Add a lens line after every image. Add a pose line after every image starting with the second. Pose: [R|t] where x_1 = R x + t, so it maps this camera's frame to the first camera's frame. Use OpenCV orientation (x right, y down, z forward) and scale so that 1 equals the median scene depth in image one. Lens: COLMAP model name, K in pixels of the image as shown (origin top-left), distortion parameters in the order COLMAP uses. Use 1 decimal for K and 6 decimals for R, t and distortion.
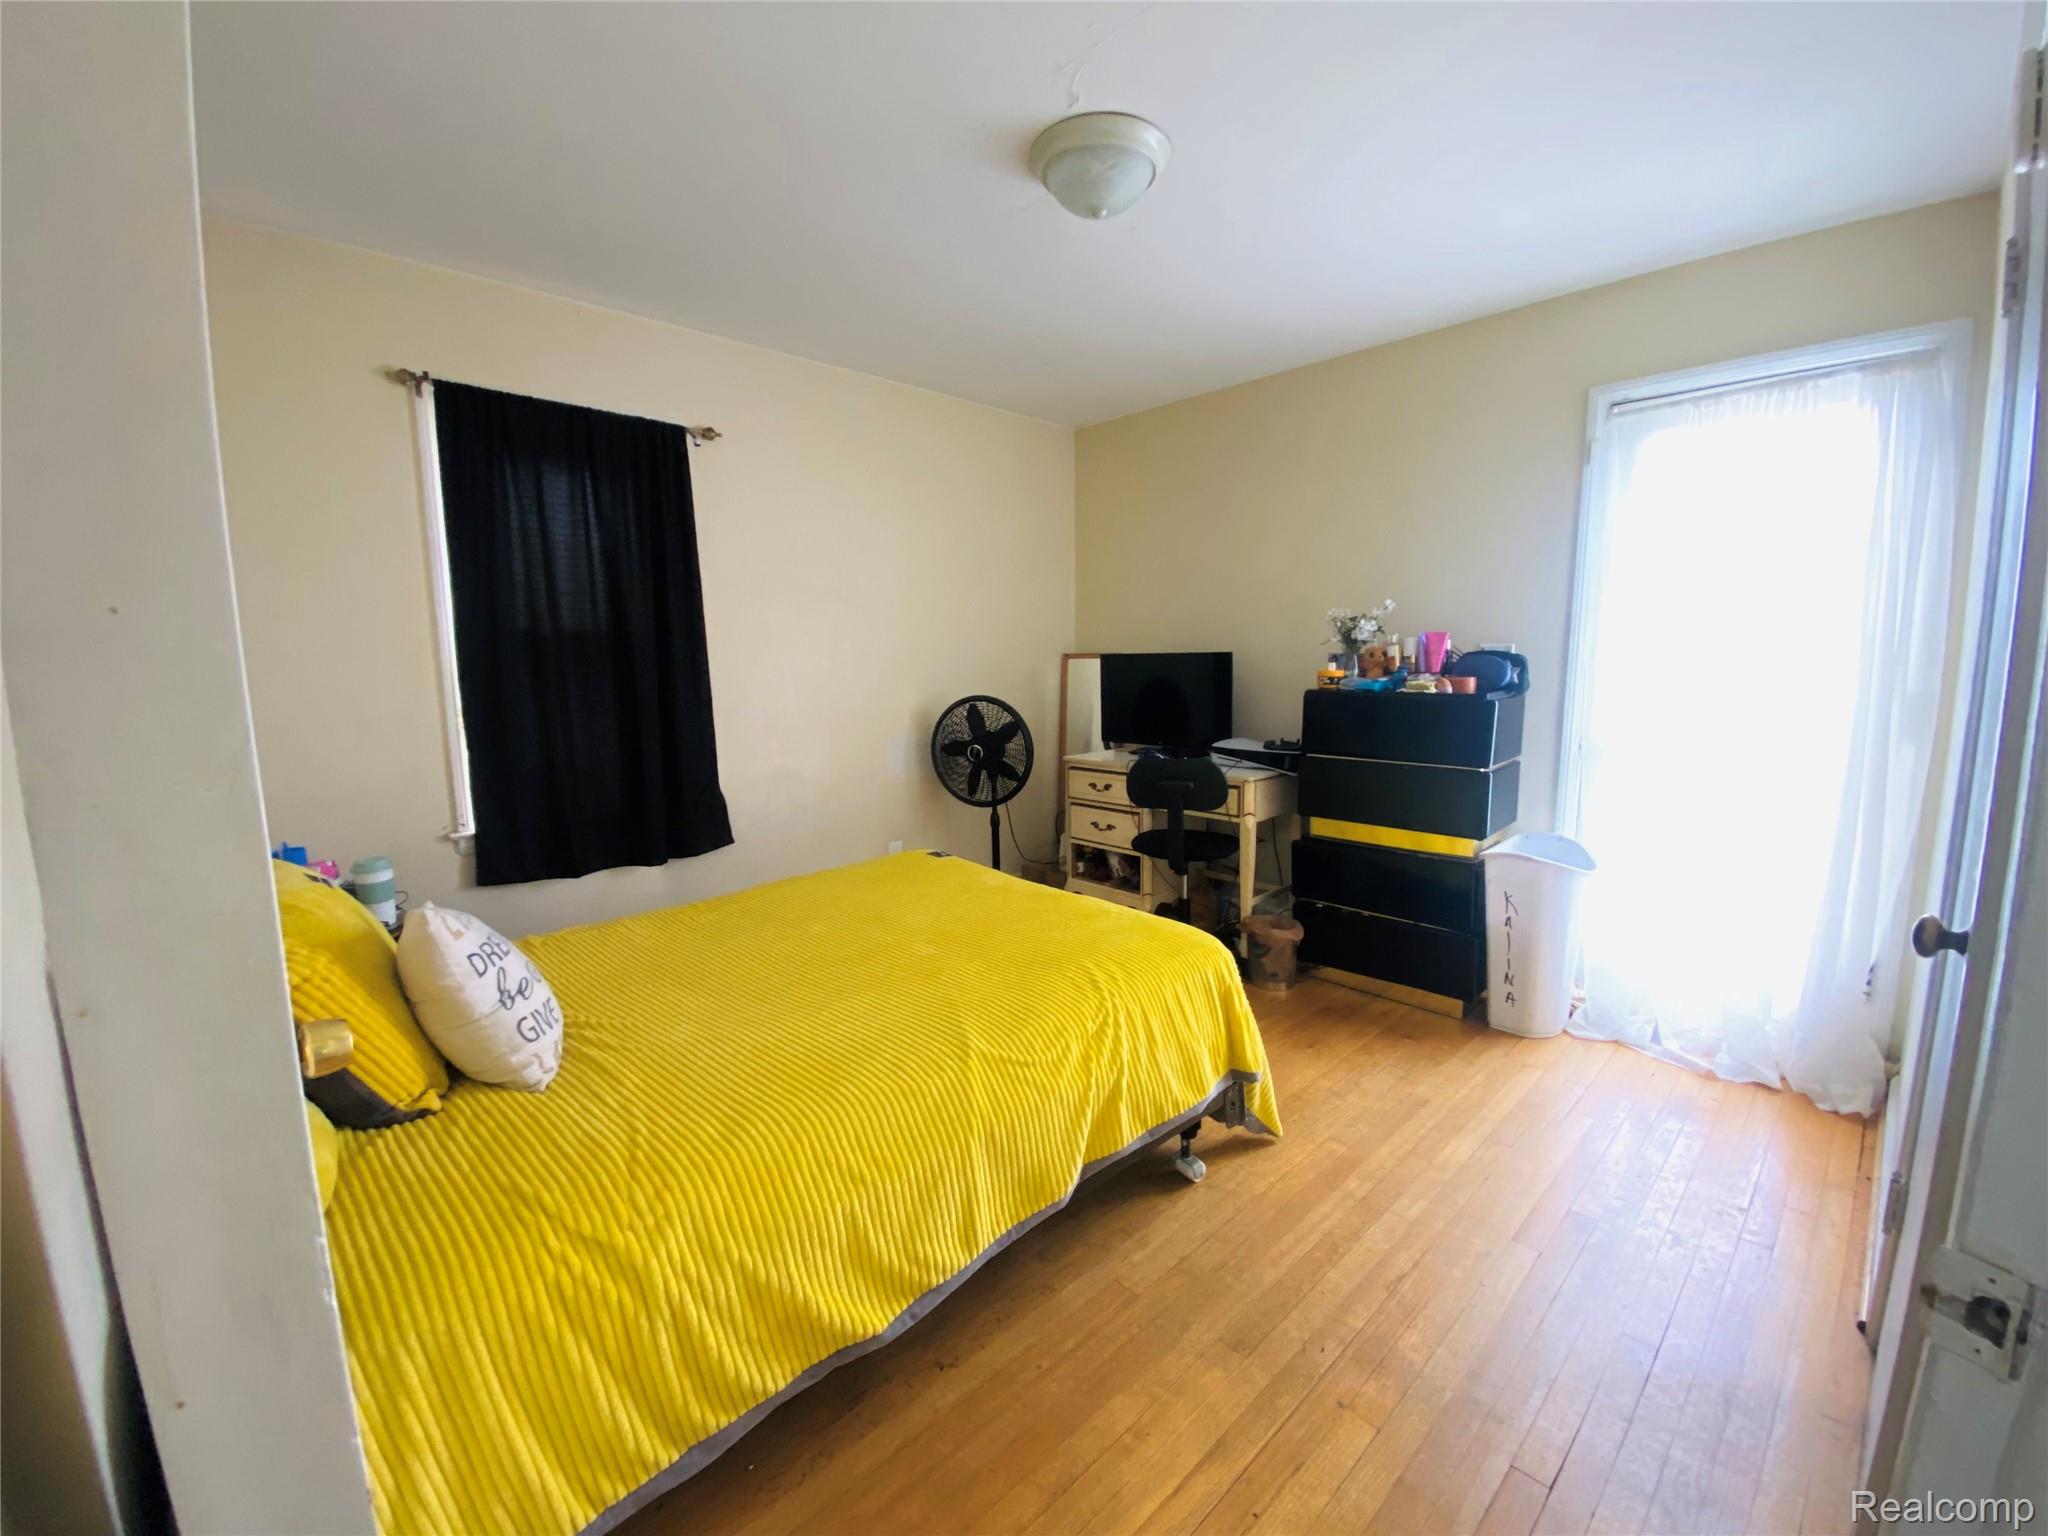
lens RADIAL K [[811.3, 0, 1024.0], [0, 811.3, 768.0], [0, 0, 1]] dist [-0.010727, -0.000147]
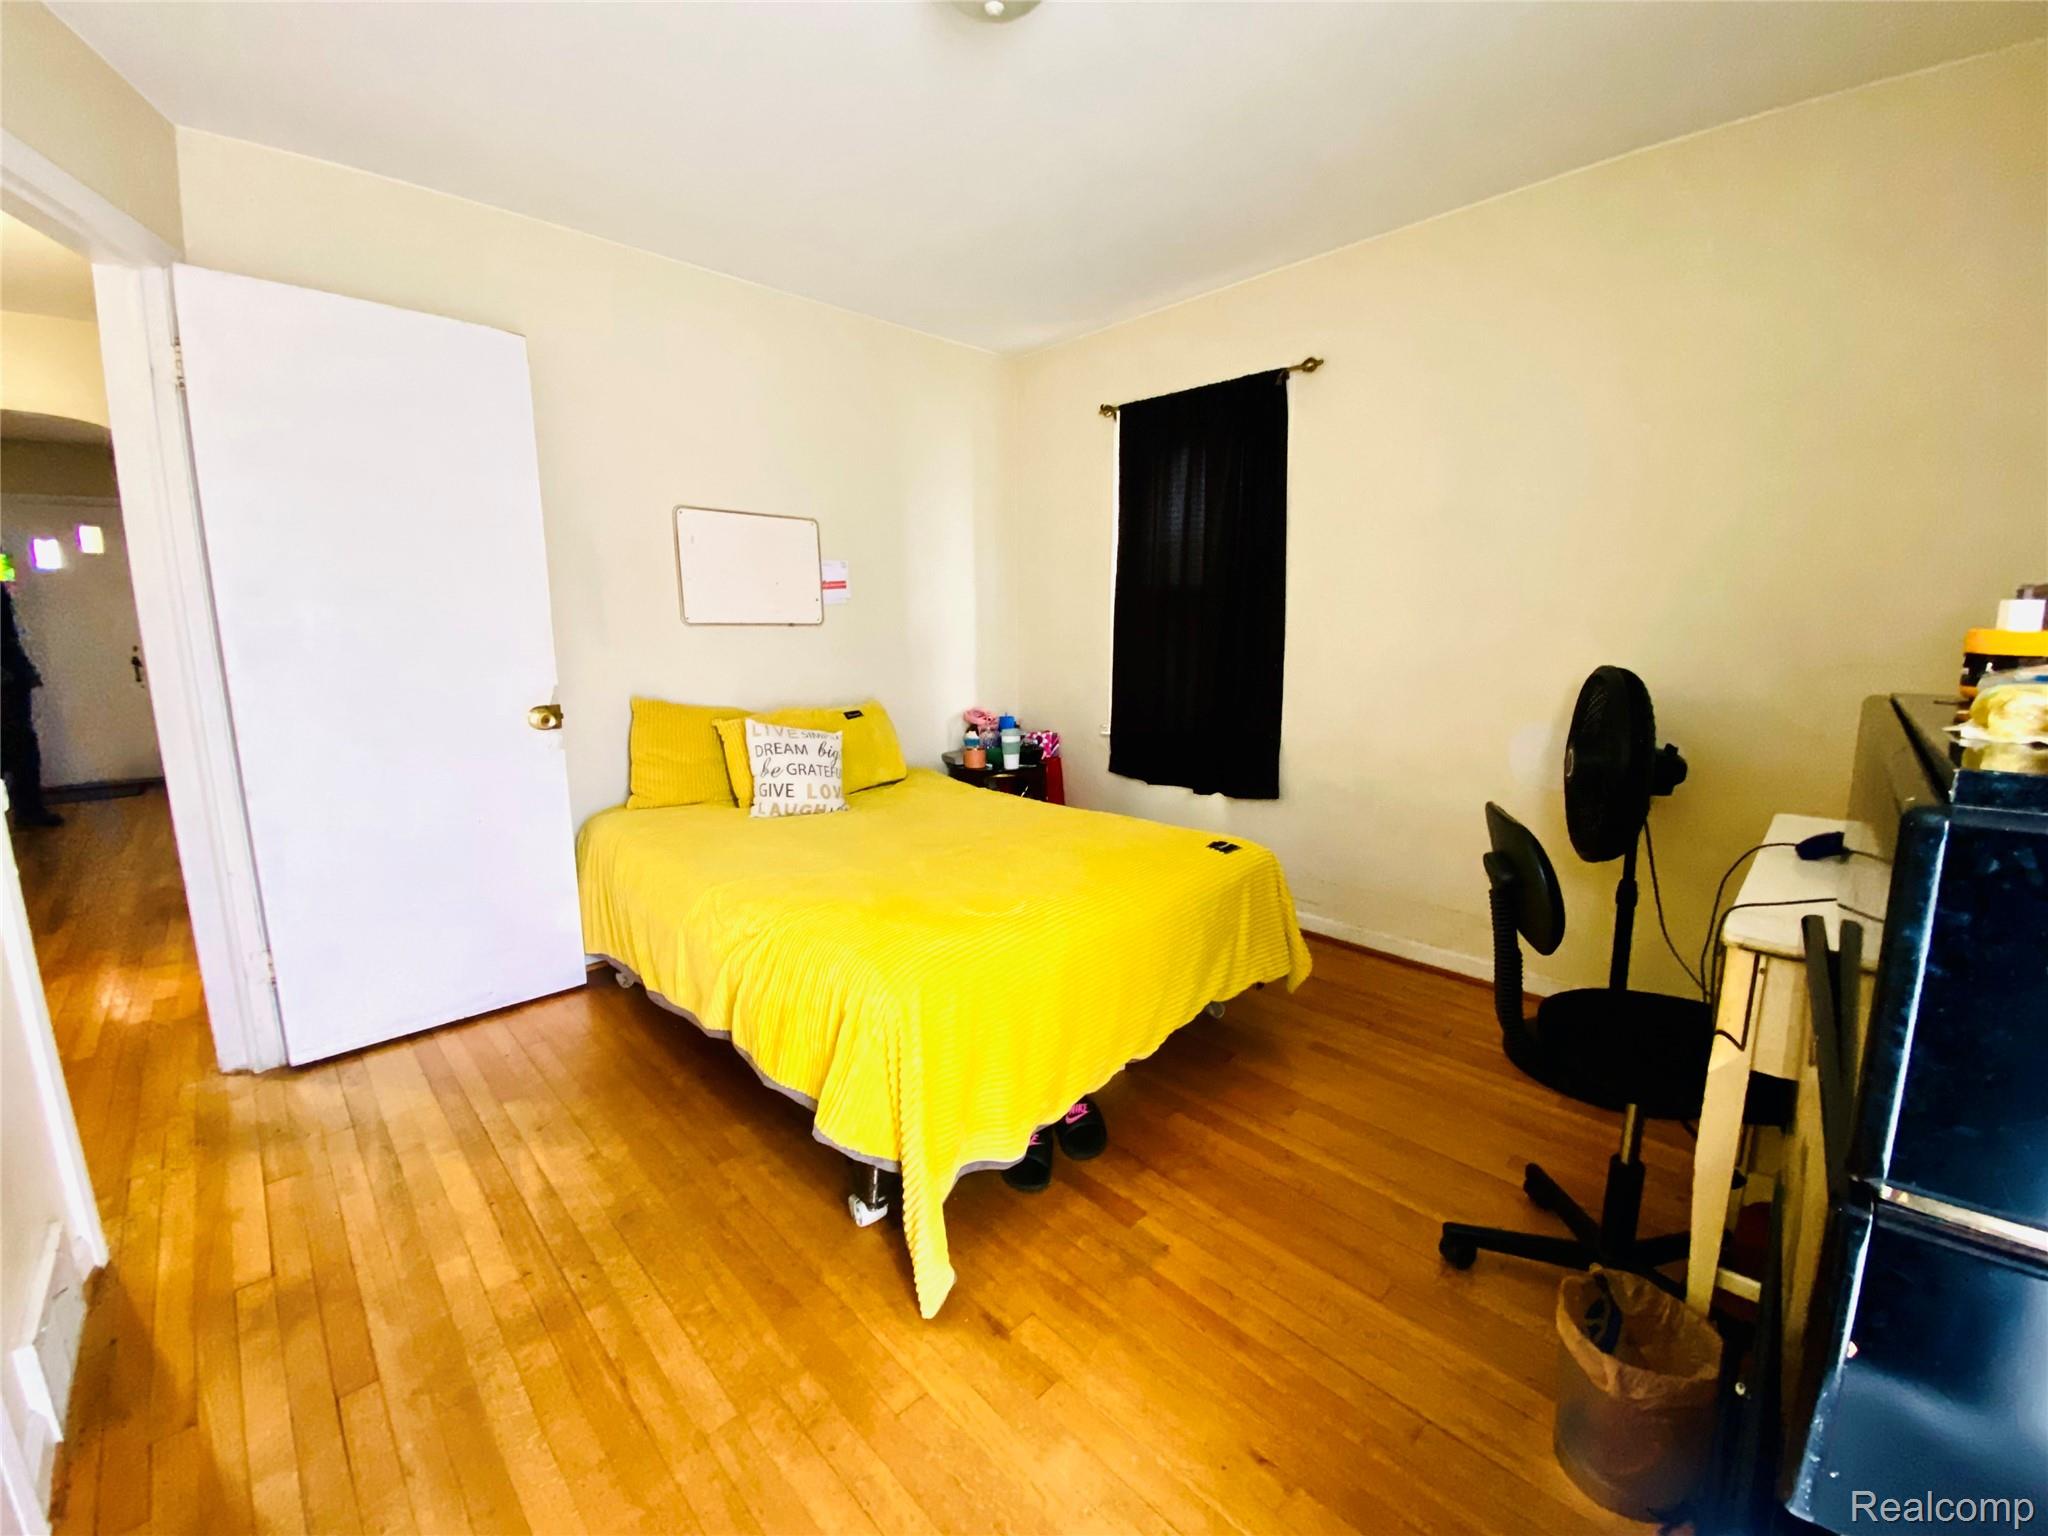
lens RADIAL K [[811.3, 0, 1024.0], [0, 811.3, 768.0], [0, 0, 1]] dist [-0.010727, -0.000147]
pose [[0.039106, 0.182365, -0.982453, 0.724584], [-0.135480, 0.975094, 0.175606, -0.090054], [0.990008, 0.126236, 0.062839, 0.798666]]
